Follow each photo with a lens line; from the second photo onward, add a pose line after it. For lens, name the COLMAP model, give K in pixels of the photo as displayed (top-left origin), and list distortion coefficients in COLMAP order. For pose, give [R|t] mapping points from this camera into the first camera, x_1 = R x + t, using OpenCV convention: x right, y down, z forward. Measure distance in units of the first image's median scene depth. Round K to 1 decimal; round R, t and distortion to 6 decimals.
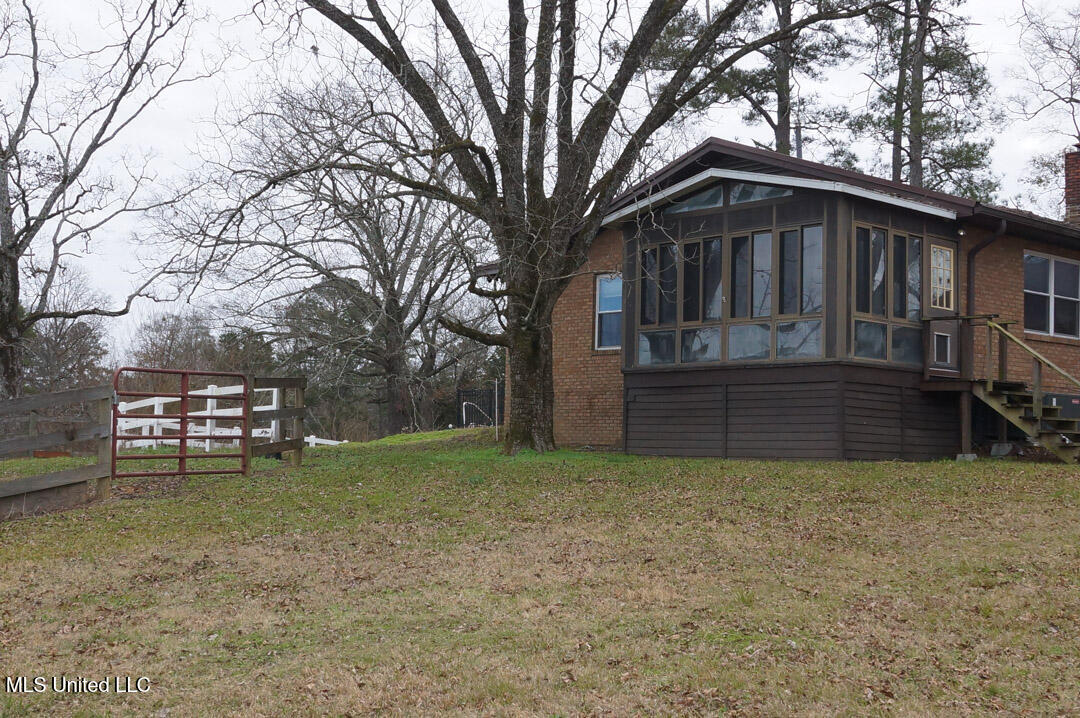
lens RADIAL K [[1425.9, 0, 540.0], [0, 1425.9, 359.0], [0, 0, 1]] dist [-0.022150, 0.016133]
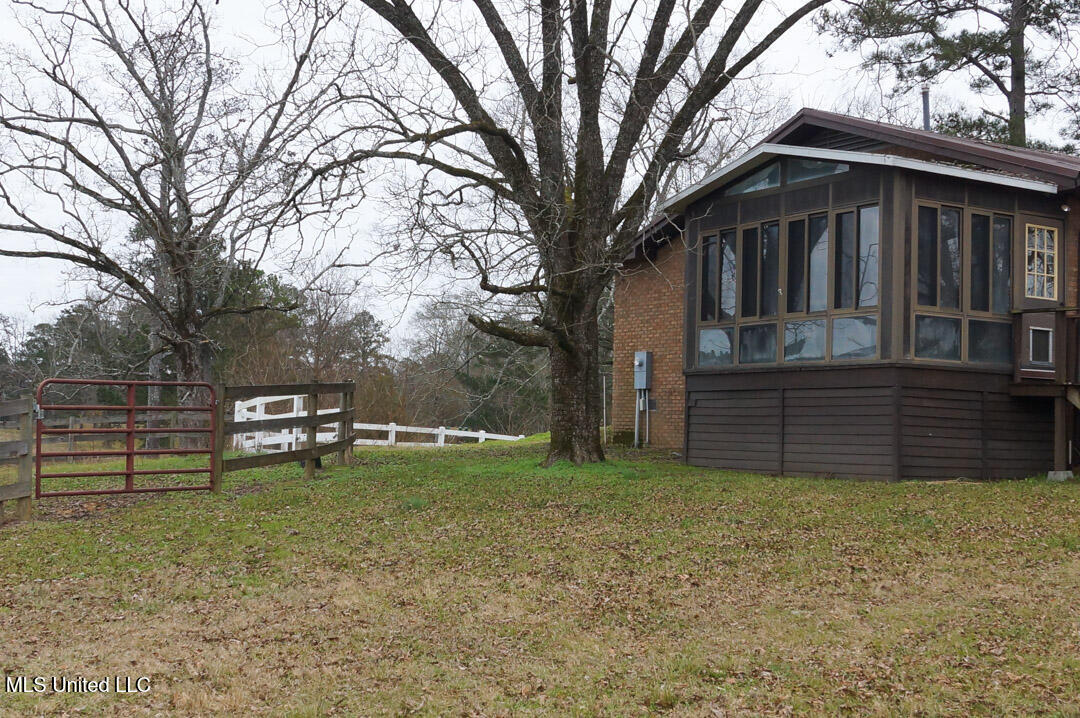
lens RADIAL K [[1437.2, 0, 540.0], [0, 1437.2, 359.0], [0, 0, 1]] dist [-0.023763, 0.043853]
pose [[0.981626, -0.006820, -0.190692, 0.152198], [0.008873, 0.999911, 0.009914, -0.010560], [0.190608, -0.011424, 0.981600, 0.100835]]
